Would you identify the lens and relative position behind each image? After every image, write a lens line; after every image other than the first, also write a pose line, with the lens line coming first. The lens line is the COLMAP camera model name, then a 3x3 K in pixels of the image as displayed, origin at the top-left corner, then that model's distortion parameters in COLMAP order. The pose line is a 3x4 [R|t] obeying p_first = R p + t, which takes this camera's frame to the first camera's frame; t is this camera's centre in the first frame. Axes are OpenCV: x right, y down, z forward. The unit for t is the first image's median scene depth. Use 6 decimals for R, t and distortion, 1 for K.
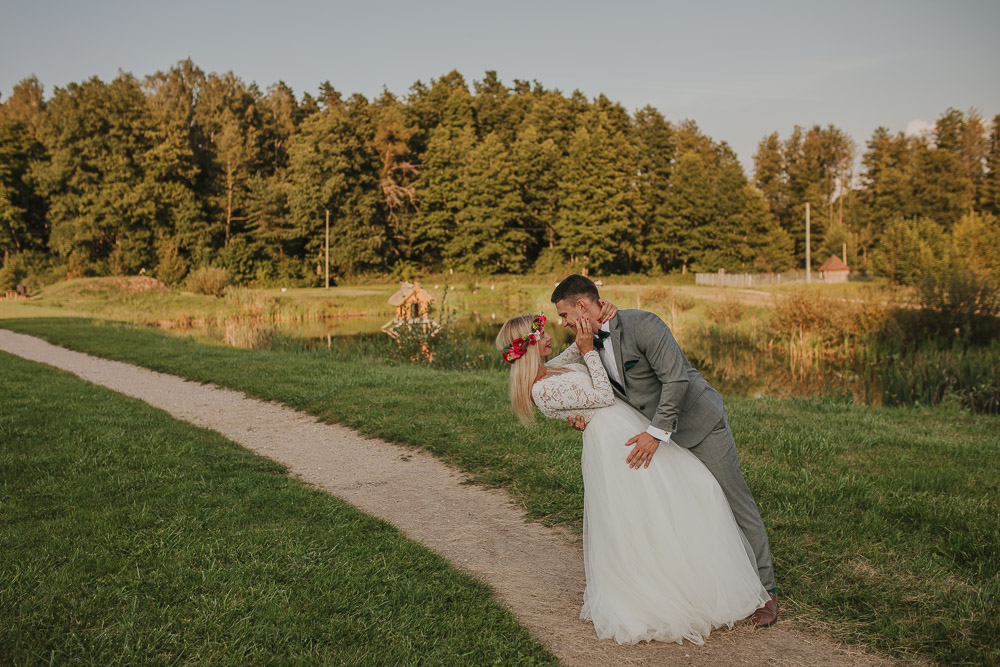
lens RADIAL K [[986.3, 0, 476.5], [0, 986.3, 311.1], [0, 0, 1]] dist [-0.016425, 0.018028]
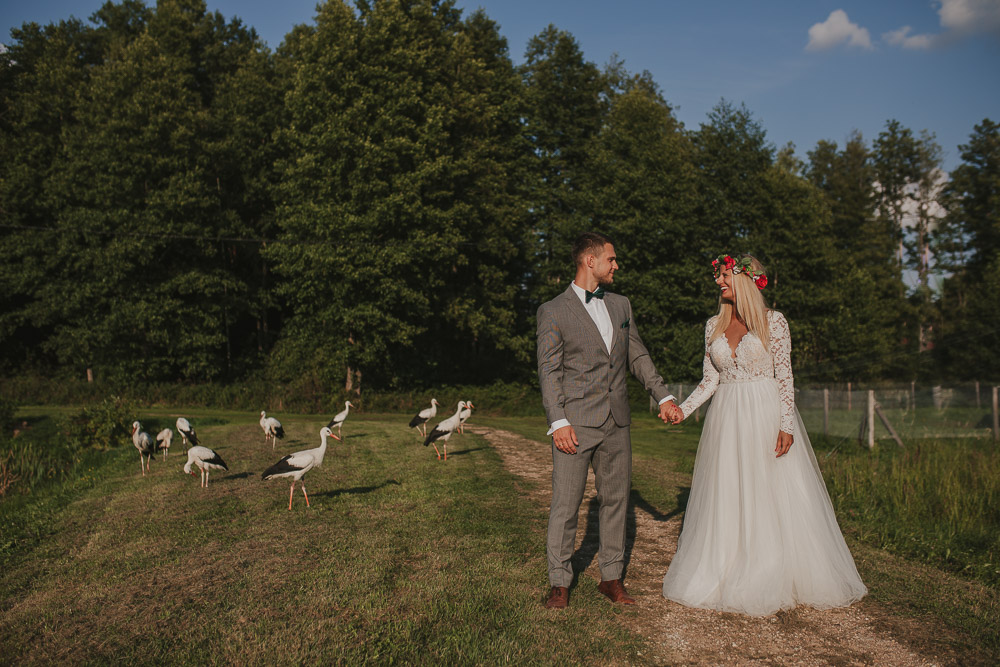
lens RADIAL K [[986.3, 0, 476.5], [0, 986.3, 311.1], [0, 0, 1]] dist [-0.016425, 0.018028]
pose [[0.999560, 0.008689, 0.028364, 0.140165], [-0.005543, 0.994007, -0.109180, -0.022989], [-0.029142, 0.108974, 0.993617, 0.602621]]
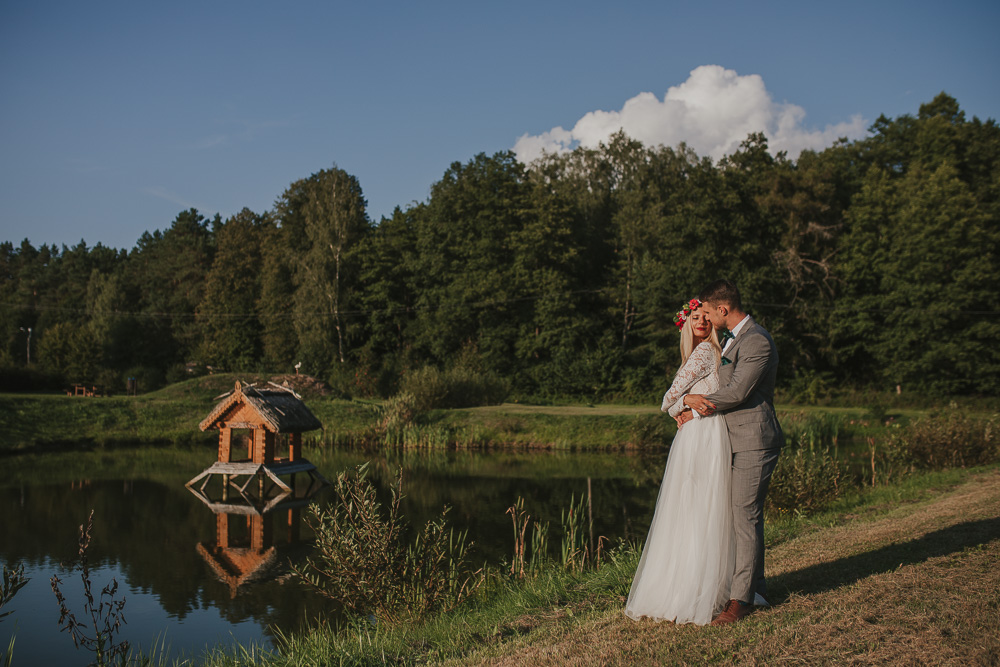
lens RADIAL K [[986.3, 0, 476.5], [0, 986.3, 311.1], [0, 0, 1]] dist [-0.016425, 0.018028]
pose [[0.807699, -0.013576, -0.589438, 0.138656], [-0.057341, 0.993187, -0.101449, -0.010701], [0.586800, 0.115739, 0.801418, 0.345652]]
